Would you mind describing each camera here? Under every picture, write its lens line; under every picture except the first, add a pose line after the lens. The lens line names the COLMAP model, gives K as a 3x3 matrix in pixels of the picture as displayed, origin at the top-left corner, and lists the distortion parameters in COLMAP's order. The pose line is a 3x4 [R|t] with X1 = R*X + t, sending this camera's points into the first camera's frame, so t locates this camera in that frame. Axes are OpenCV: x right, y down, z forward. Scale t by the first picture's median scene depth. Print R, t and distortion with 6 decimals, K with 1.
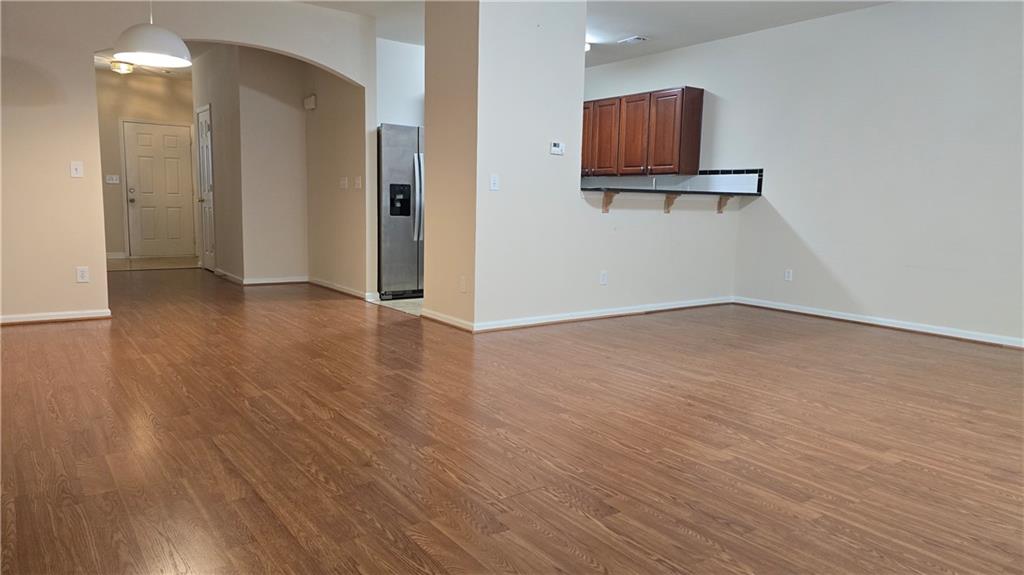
lens RADIAL K [[684.1, 0, 507.4], [0, 684.1, 284.4], [0, 0, 1]] dist [0.056573, -0.037169]
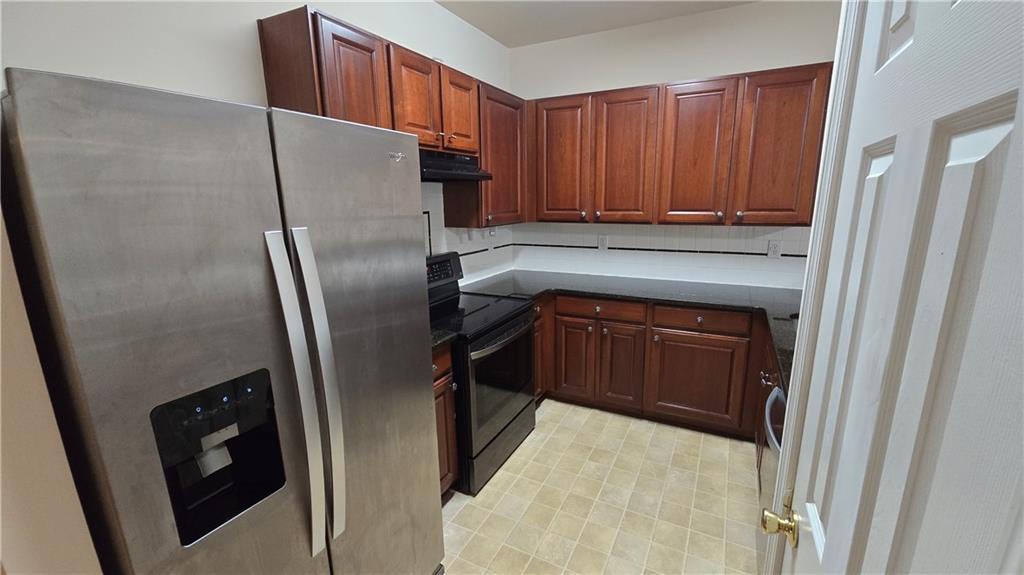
lens RADIAL K [[418.8, 0, 520.4], [0, 418.8, 289.8], [0, 0, 1]] dist [0.002307, -0.001114]
pose [[0.888858, -0.134006, 0.438148, -0.134987], [0.089934, 0.988699, 0.119943, -0.196292], [-0.449269, -0.067207, 0.890865, 0.909911]]
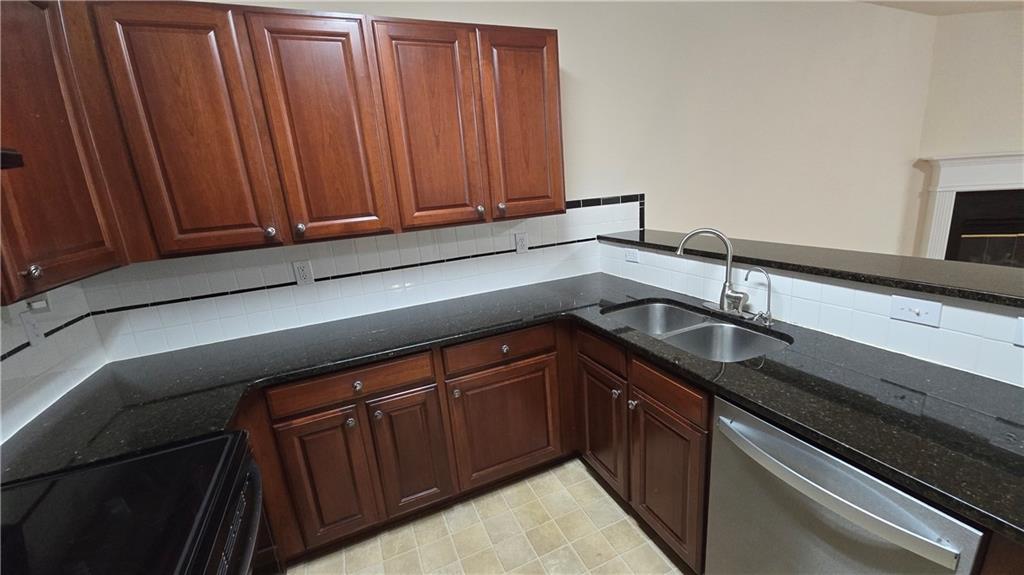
lens RADIAL K [[418.8, 0, 521.5], [0, 418.8, 289.9], [0, 0, 1]] dist [0.002307, -0.001114]
pose [[0.198674, -0.280017, 0.939212, -0.079125], [0.199754, 0.949769, 0.240910, -0.215100], [-0.959493, 0.139748, 0.244629, 1.098207]]
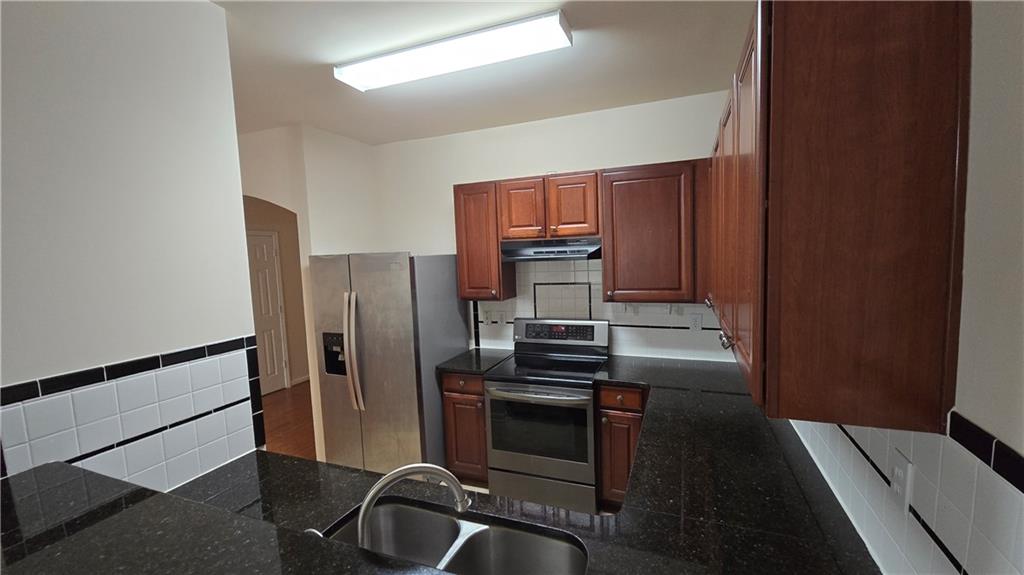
lens RADIAL K [[418.8, 0, 521.5], [0, 418.8, 285.5], [0, 0, 1]] dist [0.002307, -0.001114]
pose [[0.541728, 0.023283, -0.840232, 0.357398], [-0.053912, 0.998521, -0.007090, -0.220839], [0.838823, 0.049139, 0.542181, 0.995242]]
